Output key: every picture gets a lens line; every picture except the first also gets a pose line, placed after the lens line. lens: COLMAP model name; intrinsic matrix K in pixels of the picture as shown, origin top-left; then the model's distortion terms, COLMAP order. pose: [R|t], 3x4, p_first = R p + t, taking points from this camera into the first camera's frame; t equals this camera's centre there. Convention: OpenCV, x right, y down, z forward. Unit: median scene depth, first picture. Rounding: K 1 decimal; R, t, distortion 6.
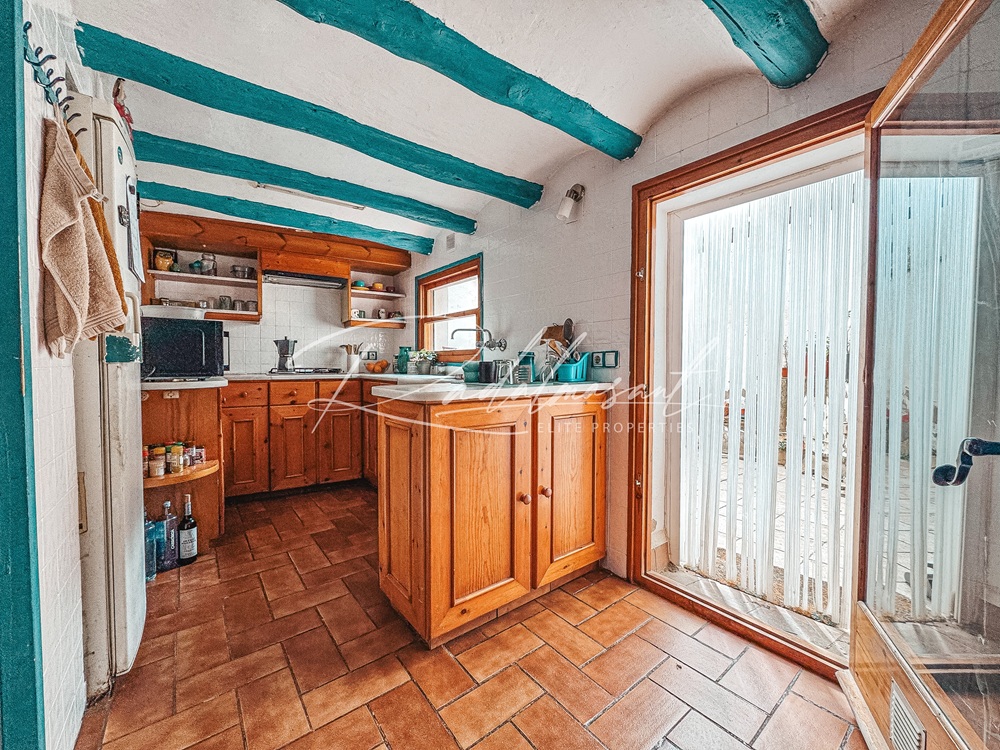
lens RADIAL K [[401.2, 0, 500.0], [0, 401.2, 375.0], [0, 0, 1]] dist [0.000441, 0.000382]
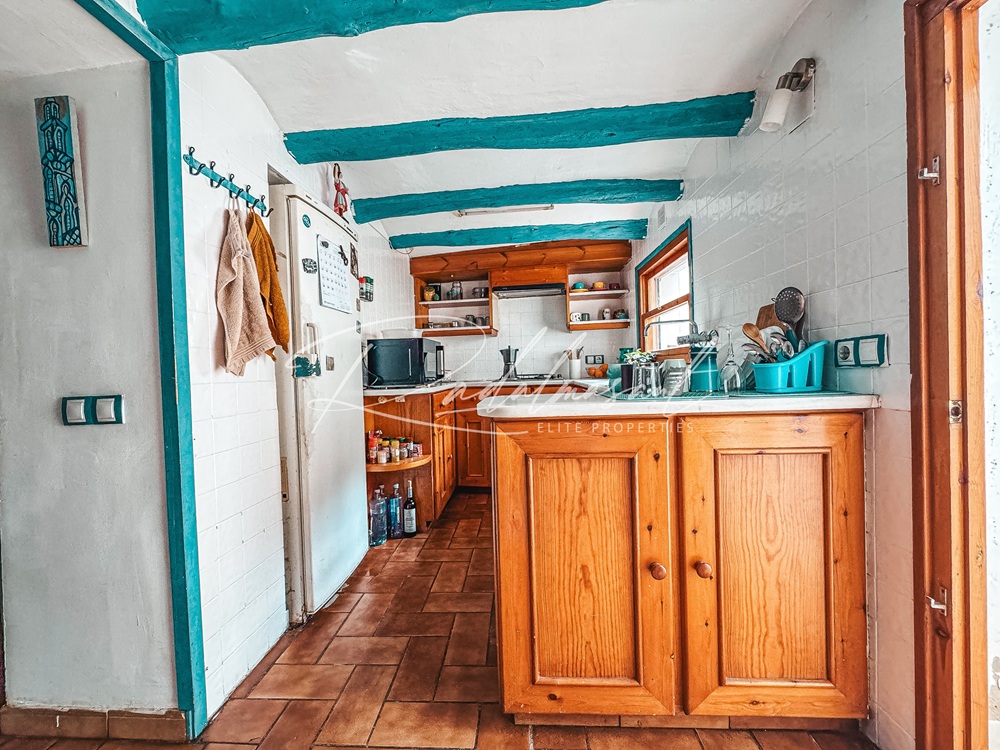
lens RADIAL K [[401.2, 0, 500.0], [0, 401.2, 375.0], [0, 0, 1]] dist [0.000441, 0.000382]
pose [[0.749372, -0.017844, -0.661909, 0.177377], [0.013639, 0.999841, -0.011513, -0.005524], [0.662009, -0.000400, 0.749496, 0.186912]]
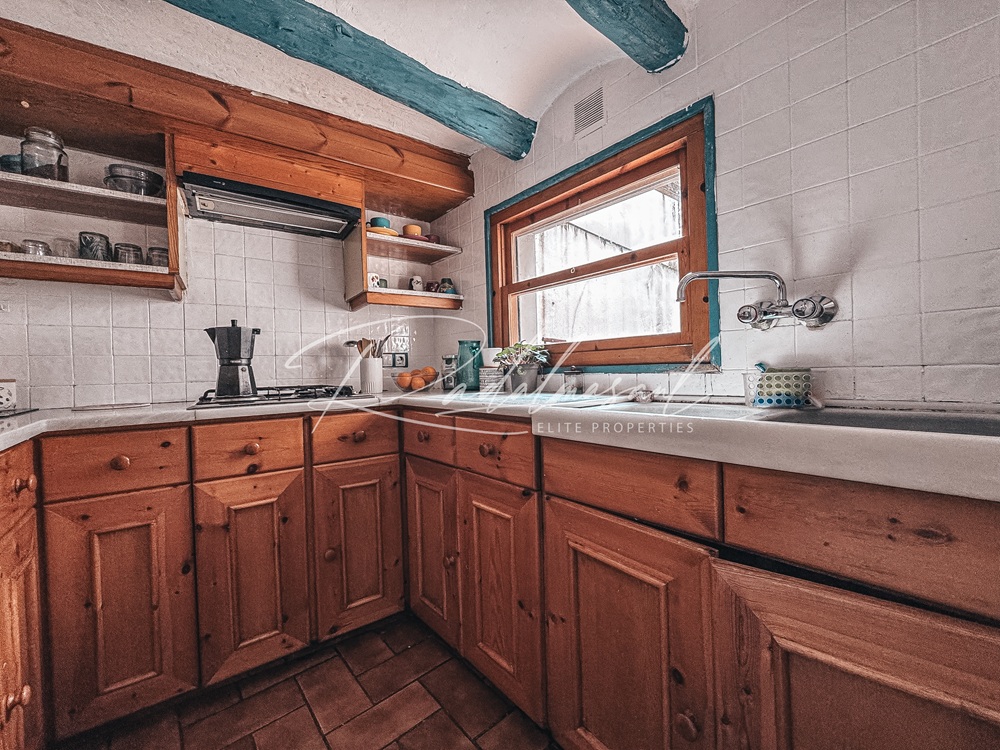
lens RADIAL K [[405.5, 0, 500.0], [0, 405.5, 375.0], [0, 0, 1]] dist [-0.002022, -0.000124]
pose [[0.998127, -0.033625, 0.051098, -0.281051], [0.034646, 0.999215, -0.019227, -0.015852], [-0.050411, 0.020962, 0.998509, 0.574113]]
